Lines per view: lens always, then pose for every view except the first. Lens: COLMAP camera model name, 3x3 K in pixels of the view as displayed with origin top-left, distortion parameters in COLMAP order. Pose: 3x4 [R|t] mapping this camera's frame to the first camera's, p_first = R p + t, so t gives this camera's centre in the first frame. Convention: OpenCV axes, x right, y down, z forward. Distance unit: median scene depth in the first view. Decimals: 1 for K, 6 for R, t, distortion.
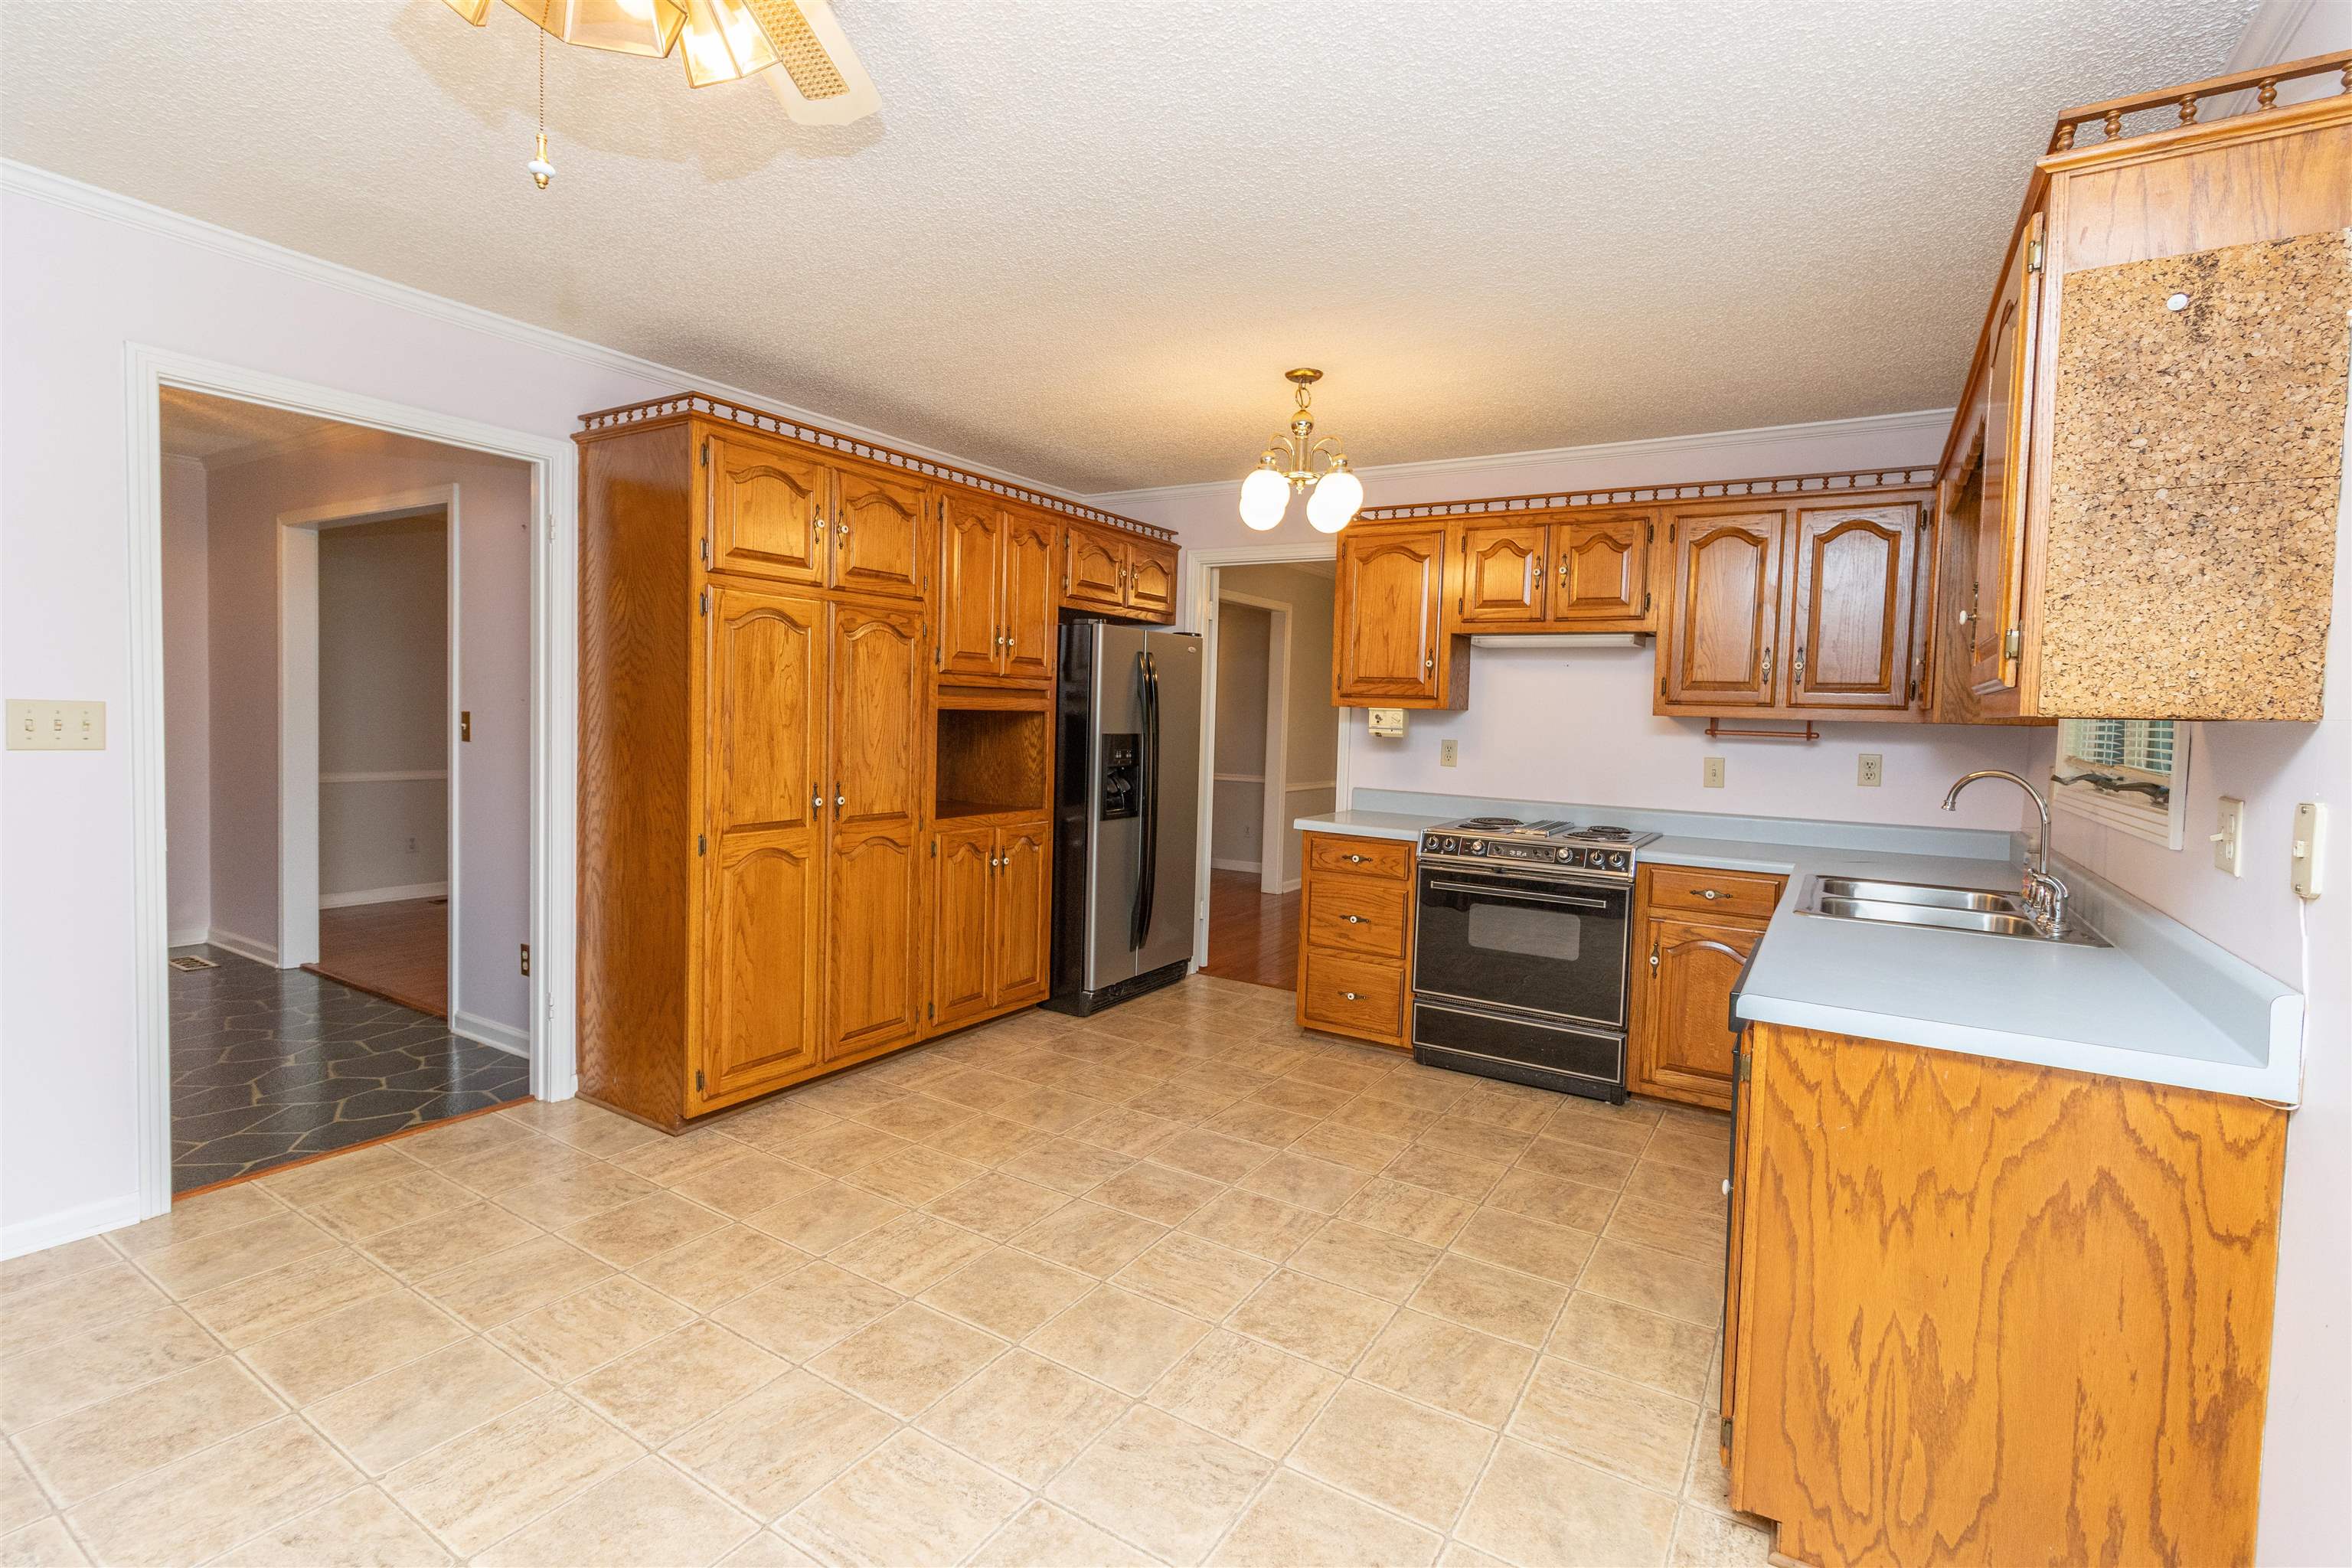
lens RADIAL K [[1078.2, 0, 1180.6], [0, 1078.2, 770.3], [0, 0, 1]] dist [-0.000711, 0.000609]
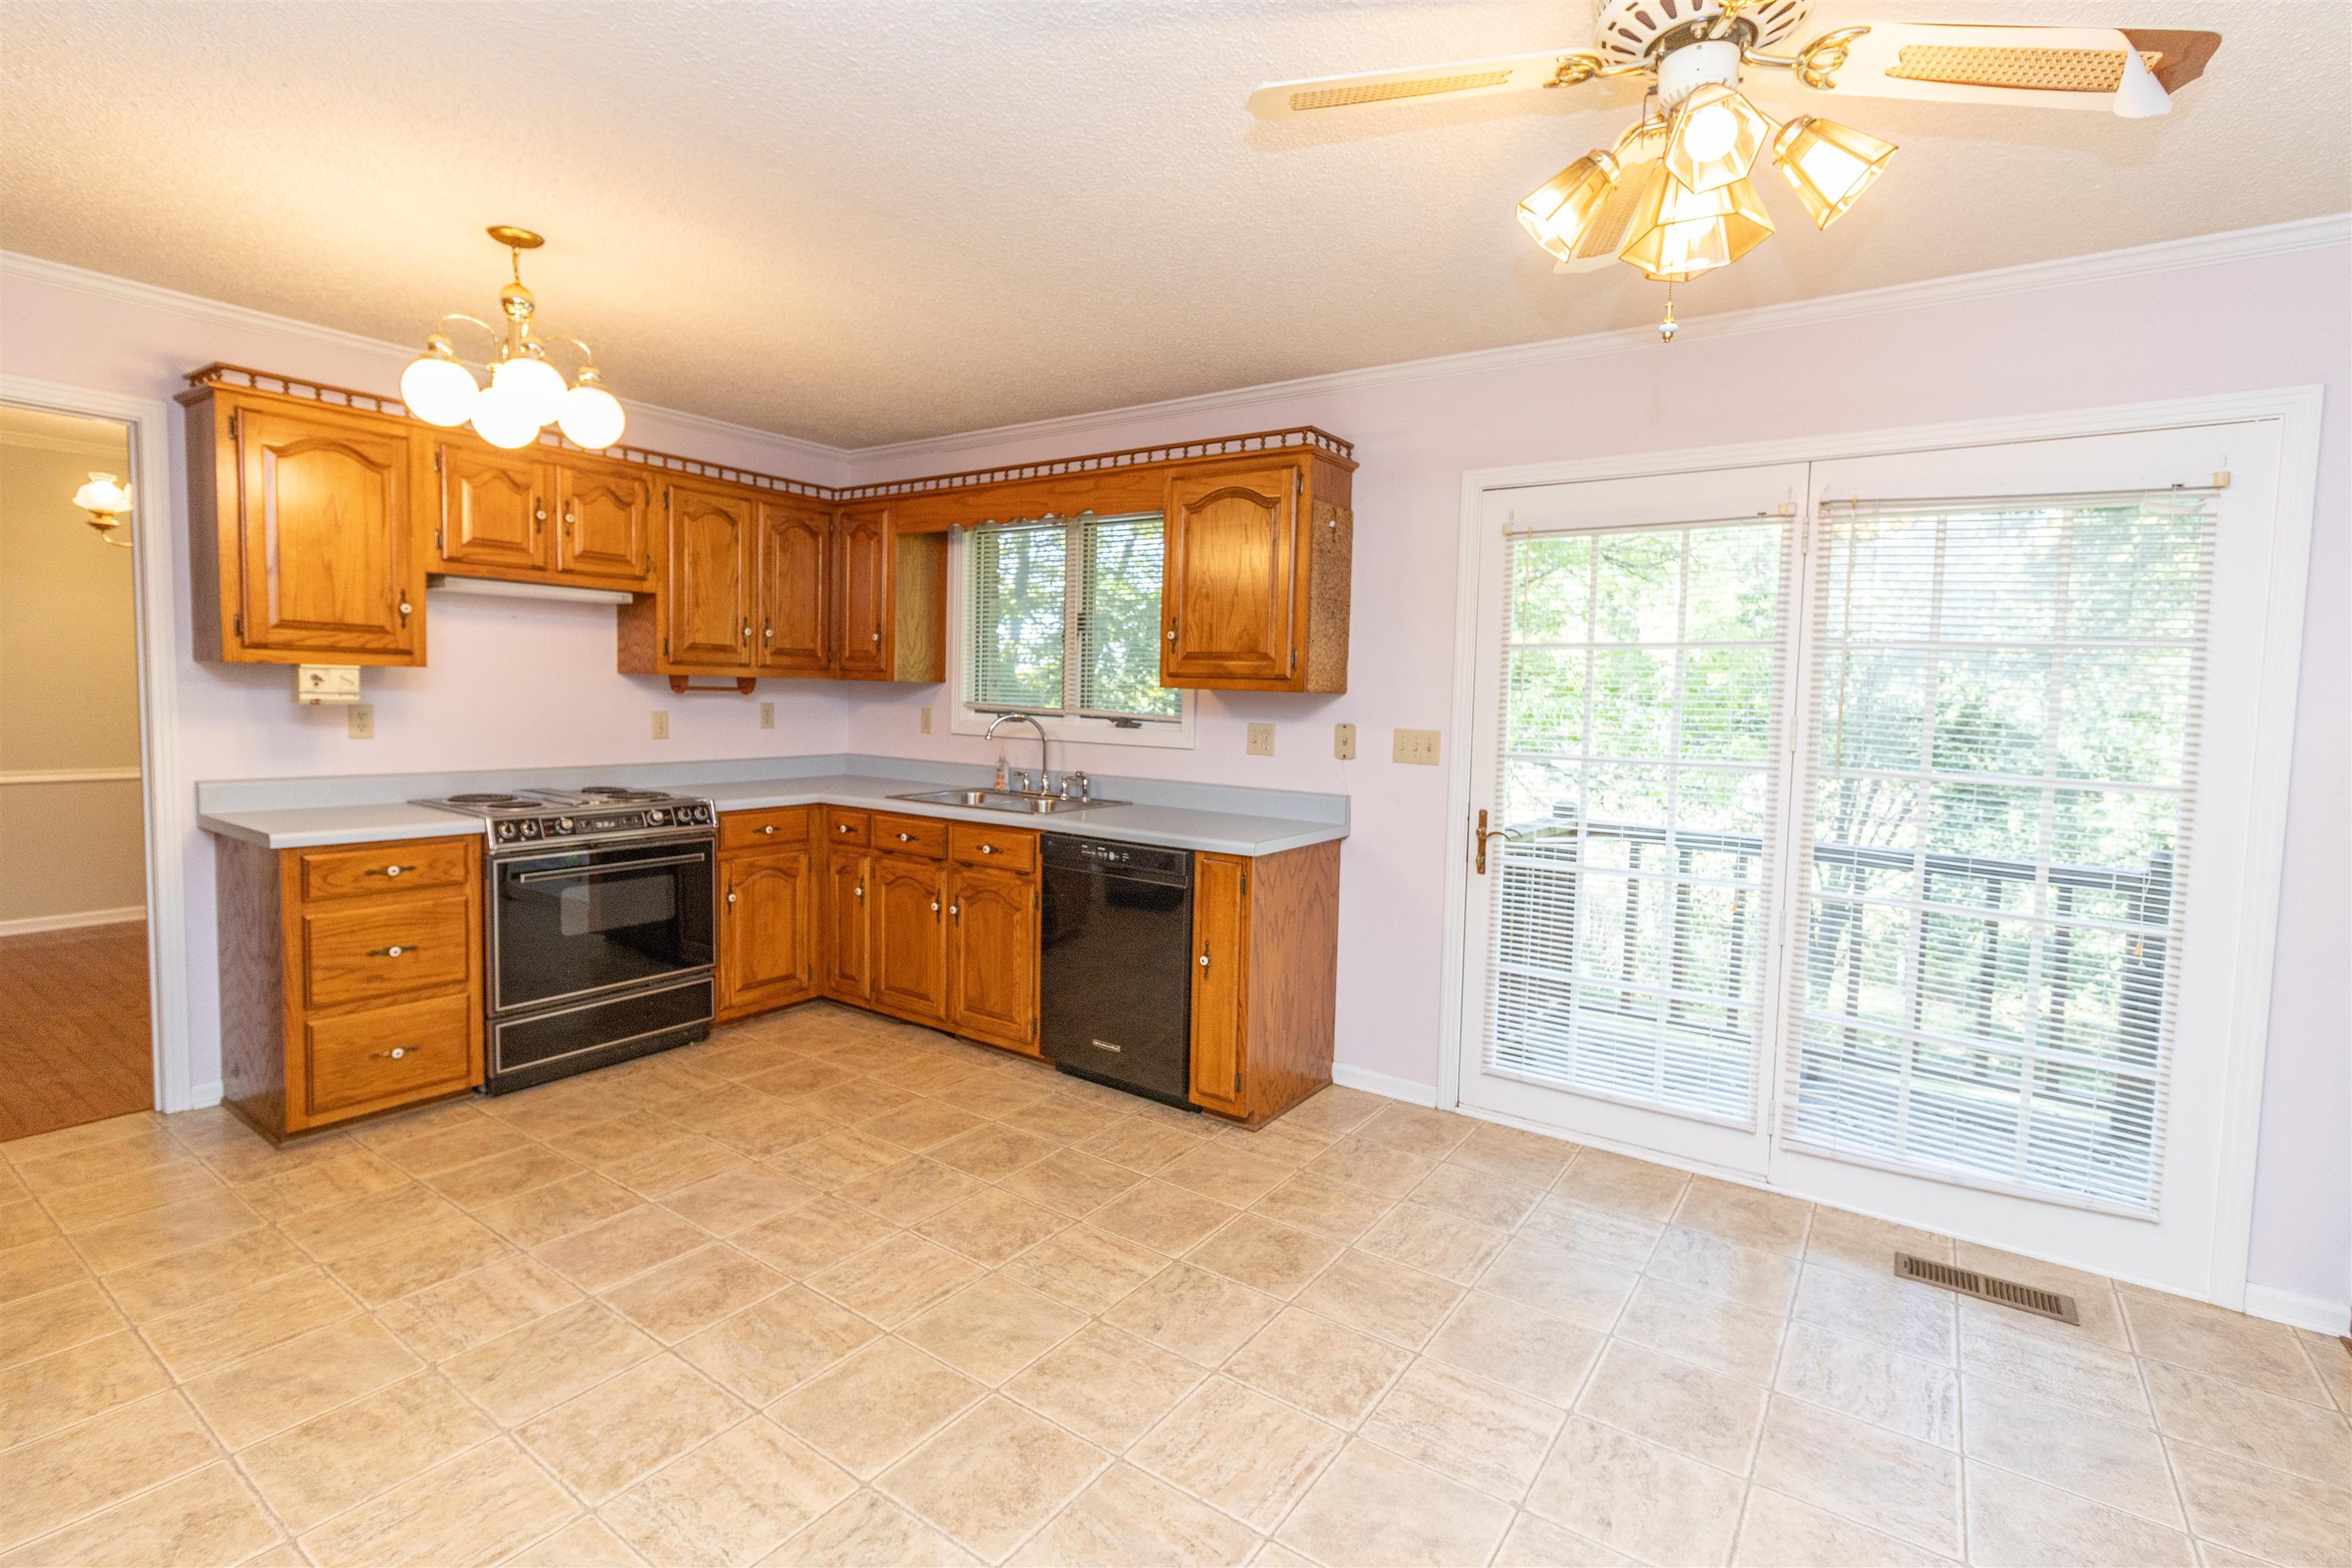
lens RADIAL K [[1078.2, 0, 1181.3], [0, 1078.2, 772.3], [0, 0, 1]] dist [-0.000711, 0.000609]
pose [[0.047912, -0.107641, 0.993035, -0.589169], [0.027678, 0.993938, 0.106404, -0.054342], [-0.998468, 0.022387, 0.050601, 0.450092]]
